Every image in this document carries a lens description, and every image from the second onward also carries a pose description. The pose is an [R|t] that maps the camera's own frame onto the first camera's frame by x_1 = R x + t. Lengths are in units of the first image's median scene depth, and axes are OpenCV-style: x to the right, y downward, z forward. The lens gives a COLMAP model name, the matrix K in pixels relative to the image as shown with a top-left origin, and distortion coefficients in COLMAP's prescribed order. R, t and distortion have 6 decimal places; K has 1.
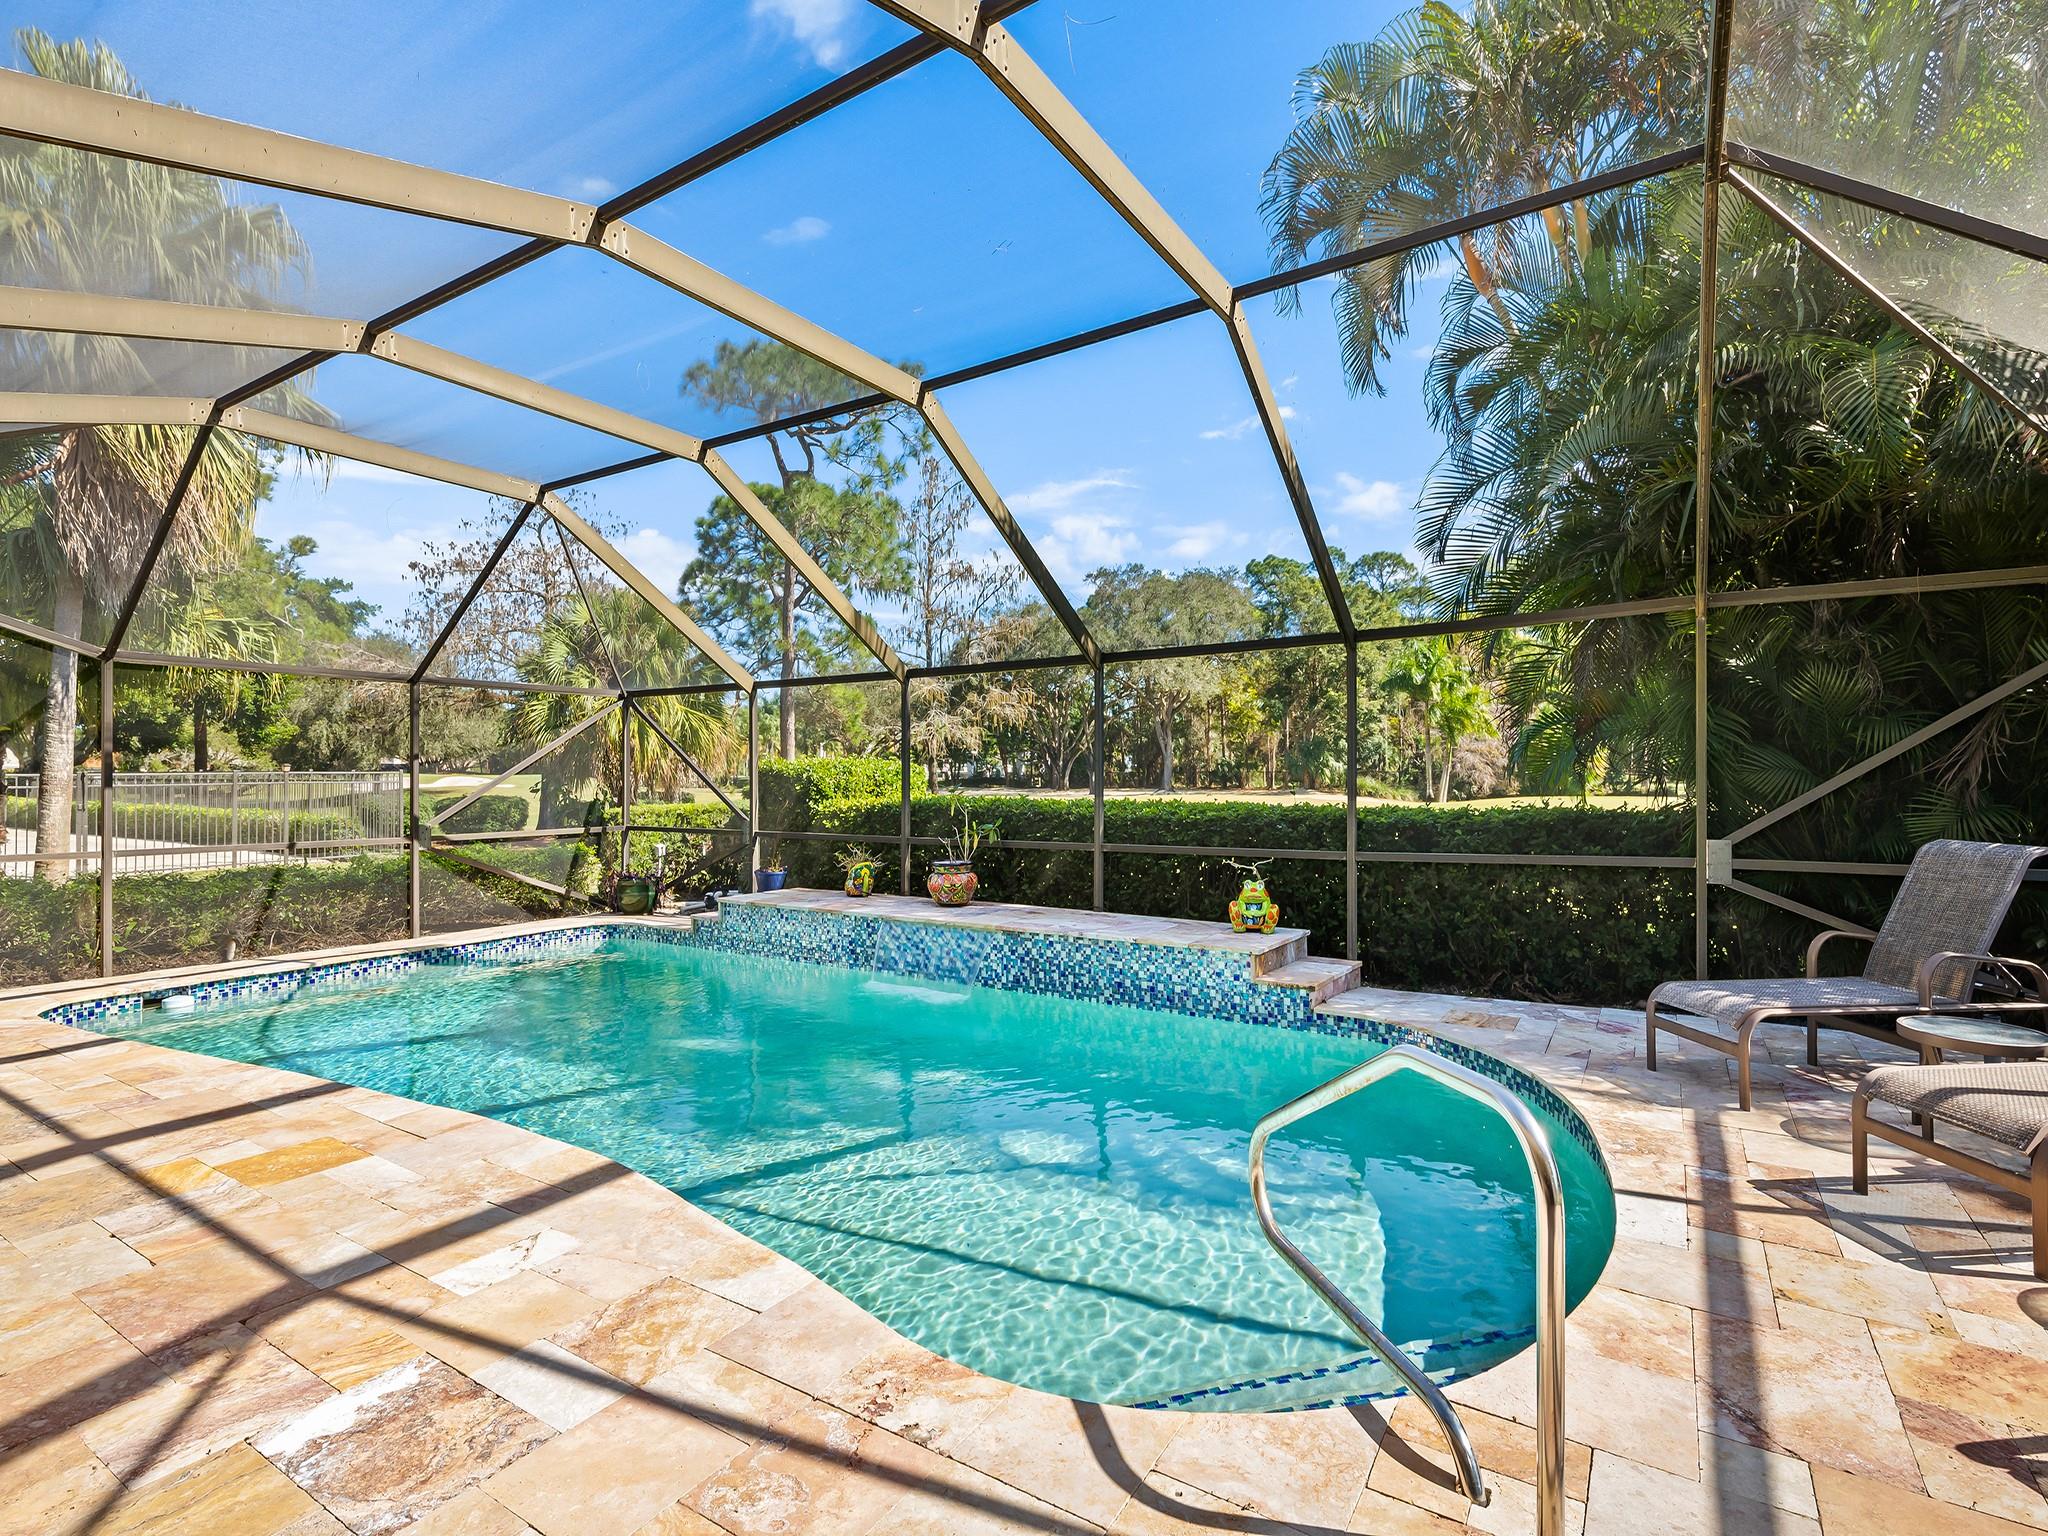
lens RADIAL K [[978.6, 0, 1024.0], [0, 978.6, 768.0], [0, 0, 1]] dist [0.000566, 0.000123]
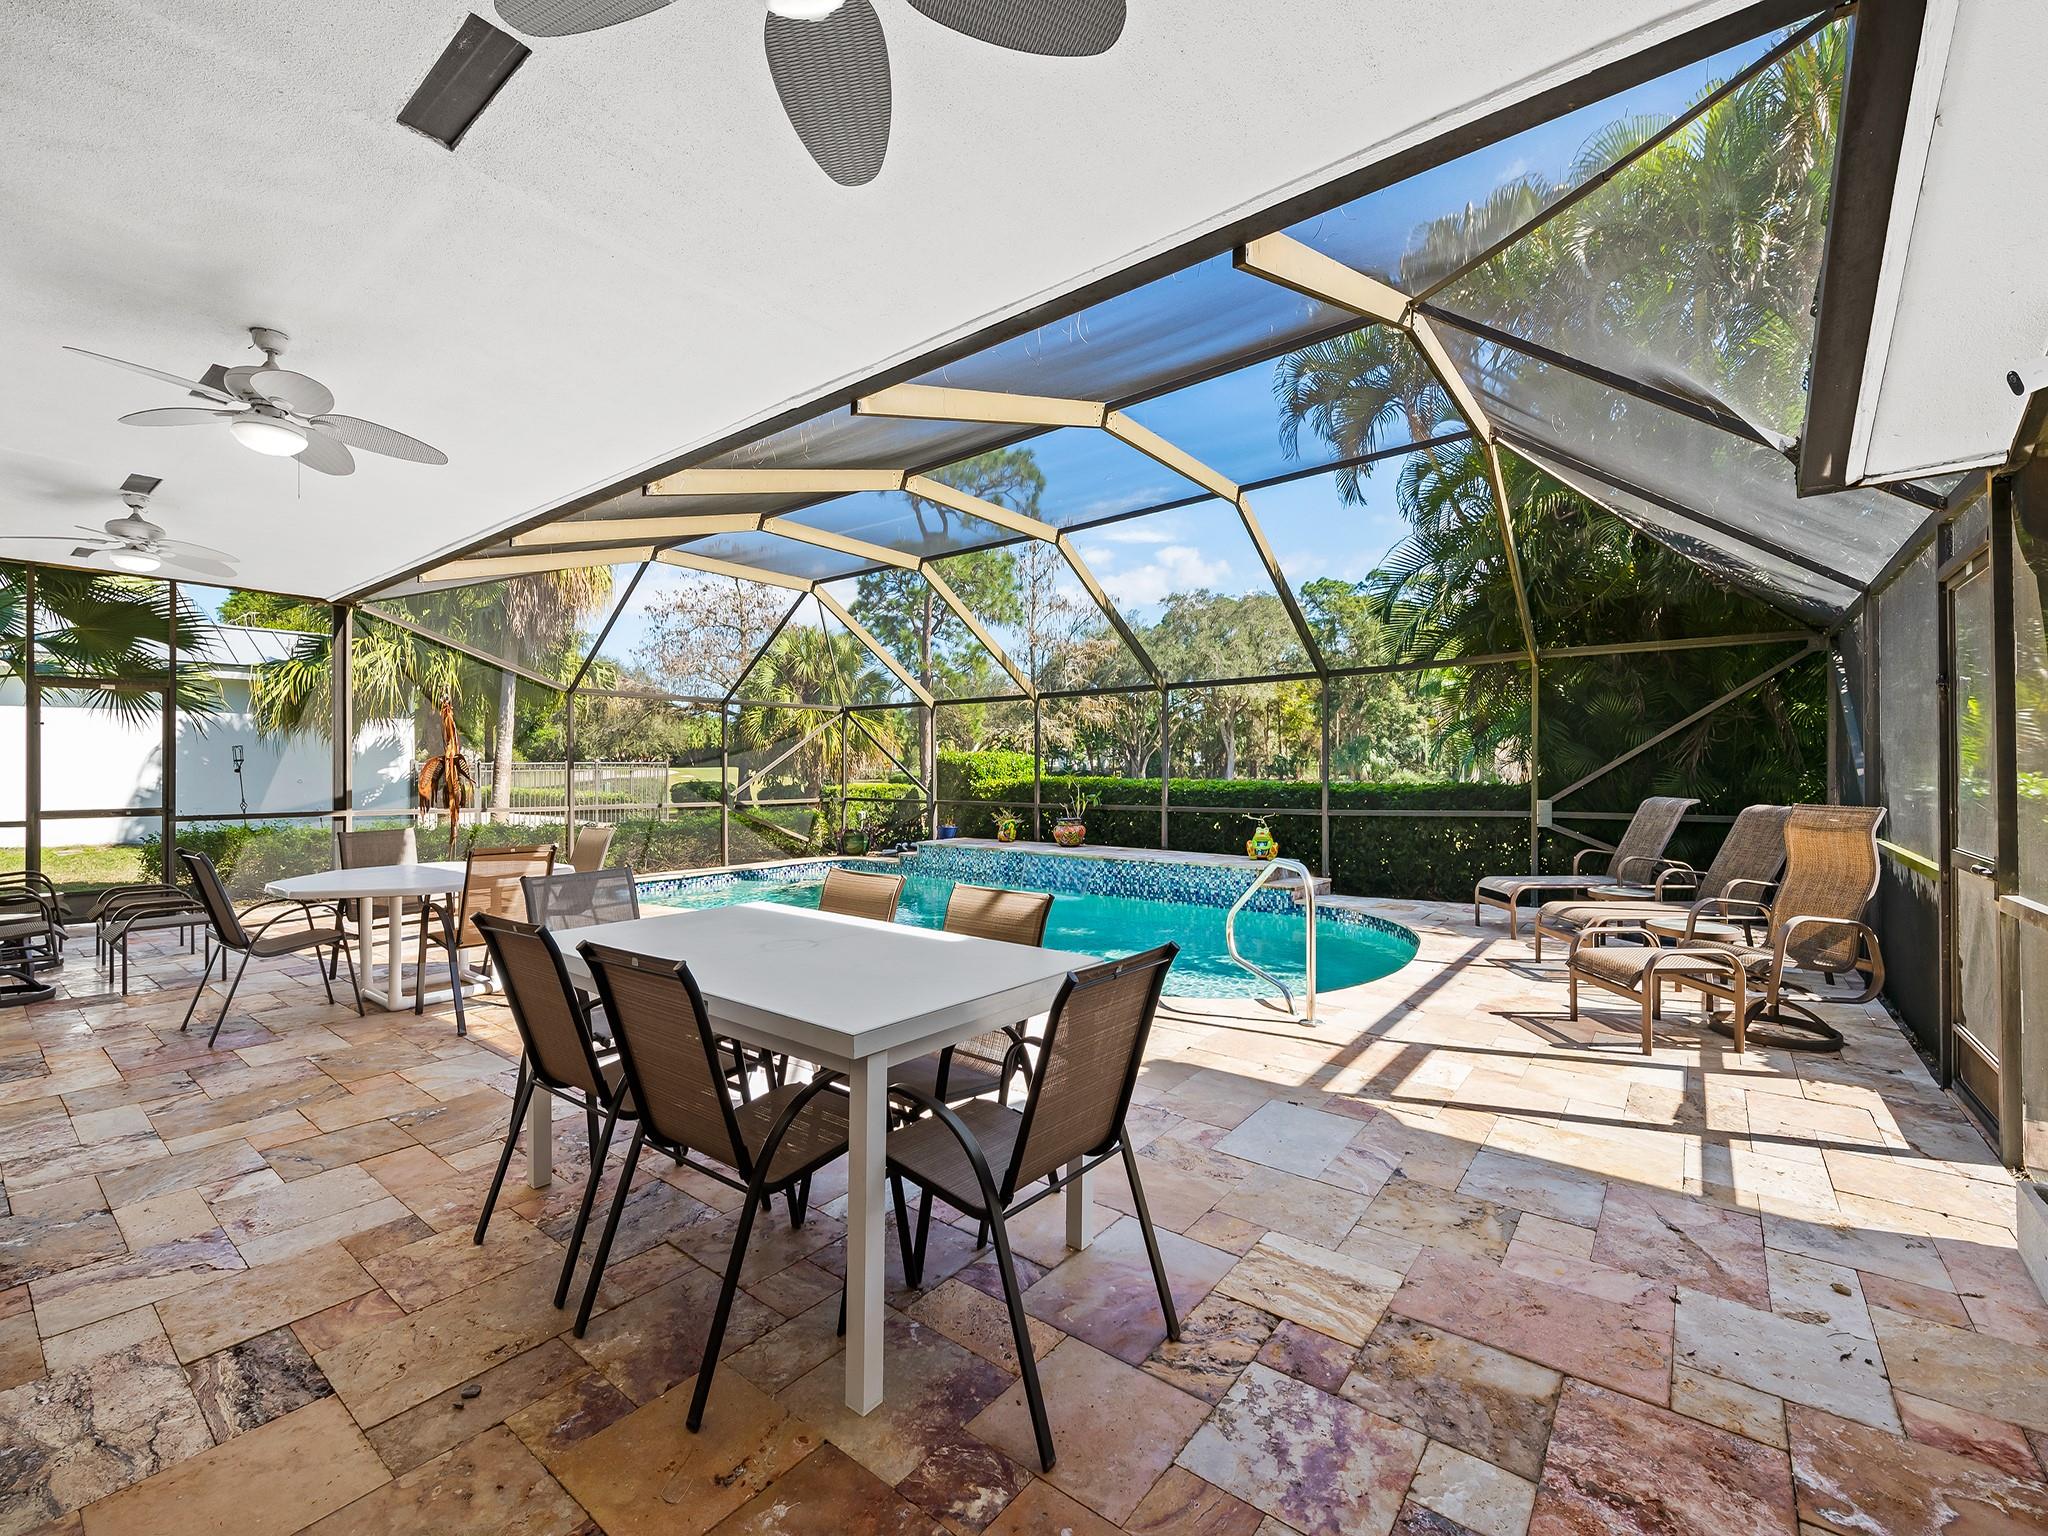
lens RADIAL K [[831.7, 0, 1029.2], [0, 831.7, 763.0], [0, 0, 1]] dist [-0.000677, -0.000211]
pose [[0.995659, 0.000966, -0.093071, -0.012666], [-0.000903, 0.999999, 0.000714, 0.006595], [0.093072, -0.000627, 0.995659, -0.278705]]
